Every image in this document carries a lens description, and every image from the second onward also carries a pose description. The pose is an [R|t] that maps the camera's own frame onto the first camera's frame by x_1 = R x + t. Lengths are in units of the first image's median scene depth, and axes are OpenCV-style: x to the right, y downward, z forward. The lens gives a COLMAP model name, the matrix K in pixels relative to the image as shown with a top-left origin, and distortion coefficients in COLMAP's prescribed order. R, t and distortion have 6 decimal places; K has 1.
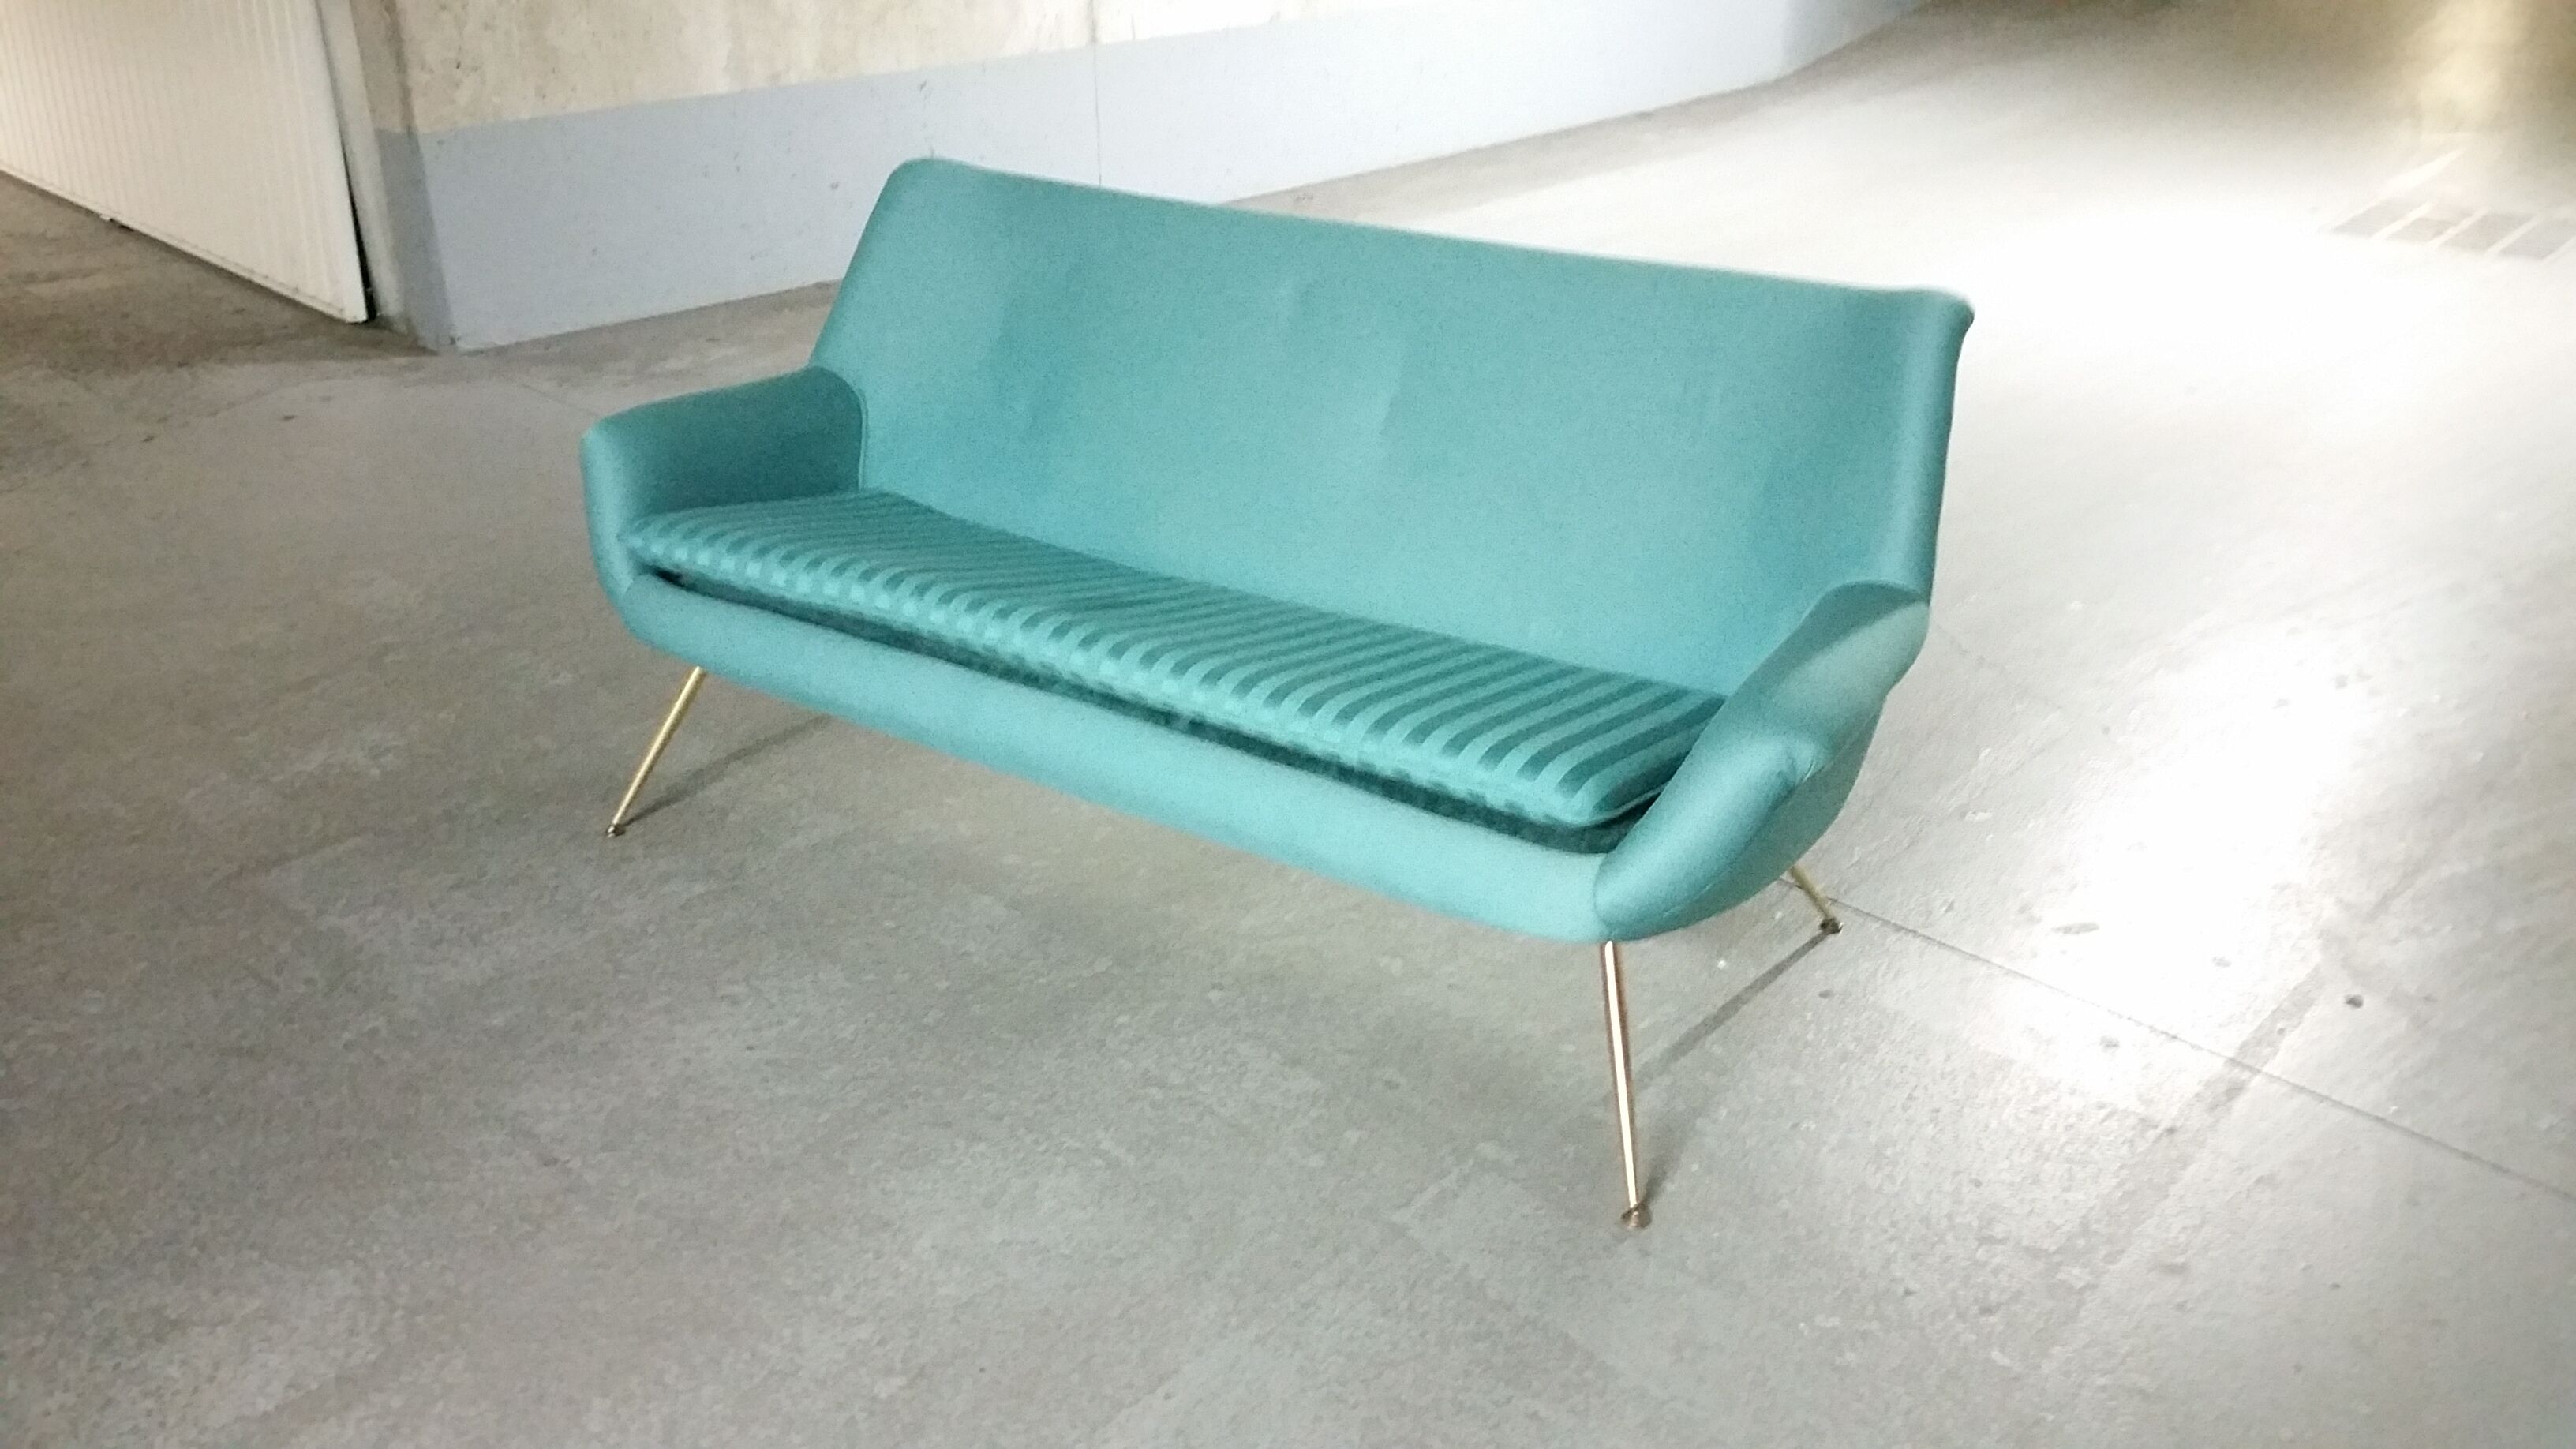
lens RADIAL K [[2110.7, 0, 1267.0], [0, 2110.7, 731.0], [0, 0, 1]] dist [0.091598, -0.161393]
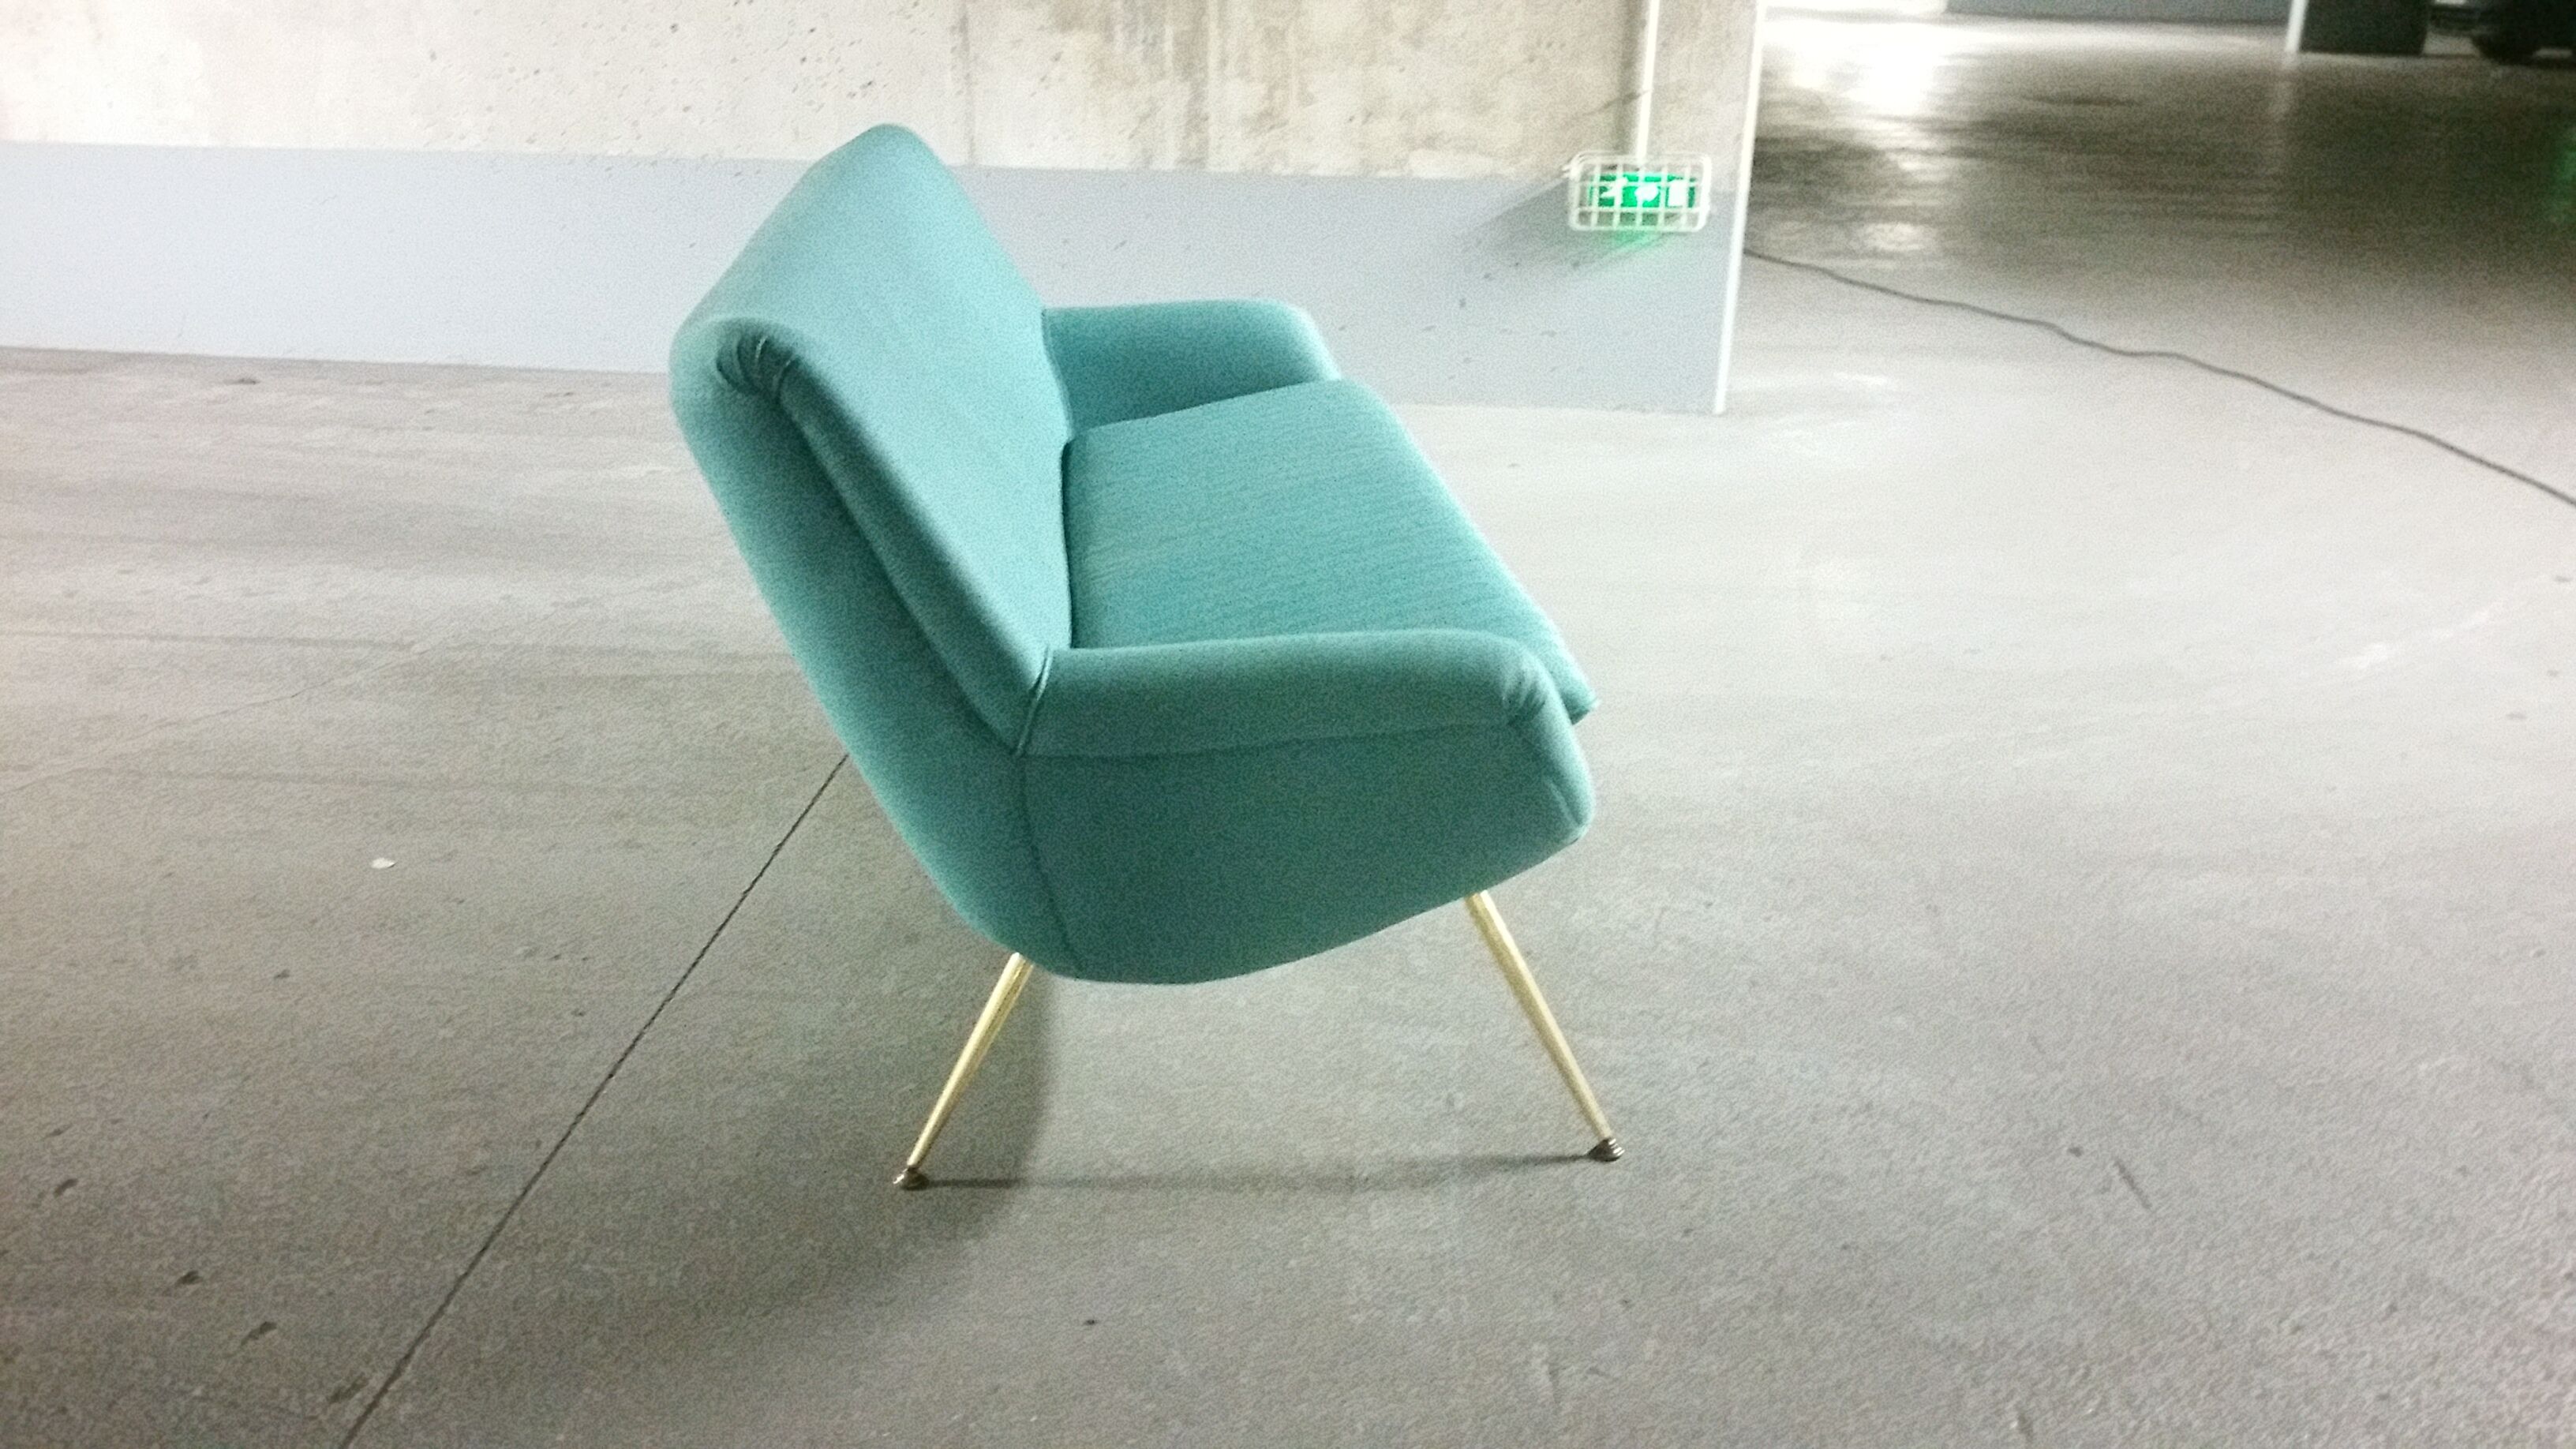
lens RADIAL K [[2110.7, 0, 1286.4], [0, 2110.7, 744.1], [0, 0, 1]] dist [0.091598, -0.161393]
pose [[-0.642733, -0.286805, 0.710379, -0.780887], [0.327094, 0.735770, 0.593002, -0.555914], [-0.692751, 0.613503, -0.379091, 1.415575]]
